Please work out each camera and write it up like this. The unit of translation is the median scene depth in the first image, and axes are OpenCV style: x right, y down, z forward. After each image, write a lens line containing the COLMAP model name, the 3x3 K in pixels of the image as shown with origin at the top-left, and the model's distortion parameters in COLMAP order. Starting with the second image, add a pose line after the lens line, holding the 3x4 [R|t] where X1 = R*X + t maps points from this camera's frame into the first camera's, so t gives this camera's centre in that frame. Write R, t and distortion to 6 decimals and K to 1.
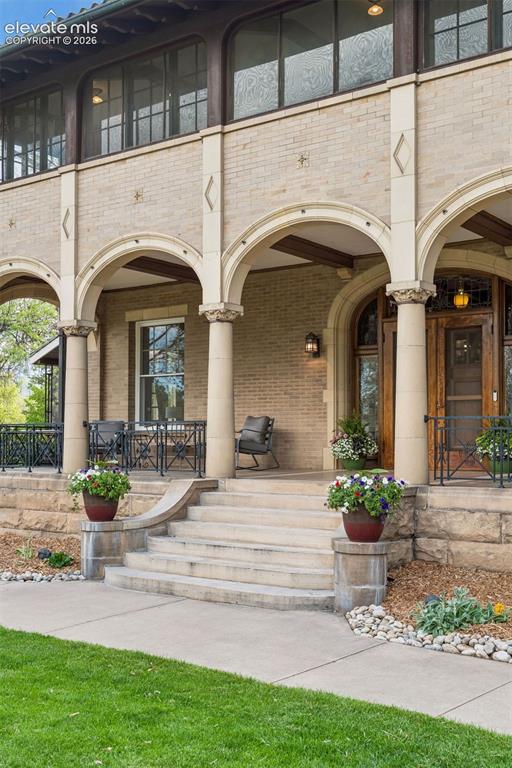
lens RADIAL K [[892.5, 0, 256.0], [0, 892.5, 384.0], [0, 0, 1]] dist [0.012291, -0.001578]
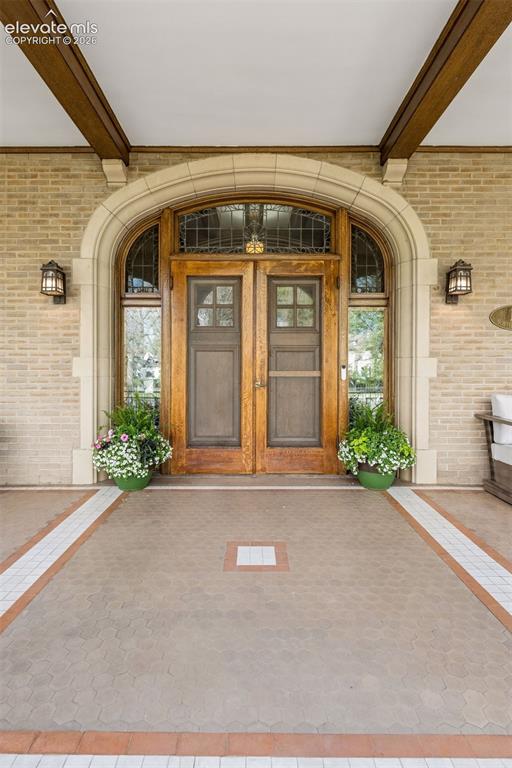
lens RADIAL K [[408.7, 0, 256.7], [0, 408.7, 369.9], [0, 0, 1]] dist [0.001032, -0.000128]
pose [[0.805322, -0.003467, 0.592827, 0.009392], [-0.037722, 0.997657, 0.057078, -0.005439], [-0.591636, -0.068328, 0.803305, 0.690964]]
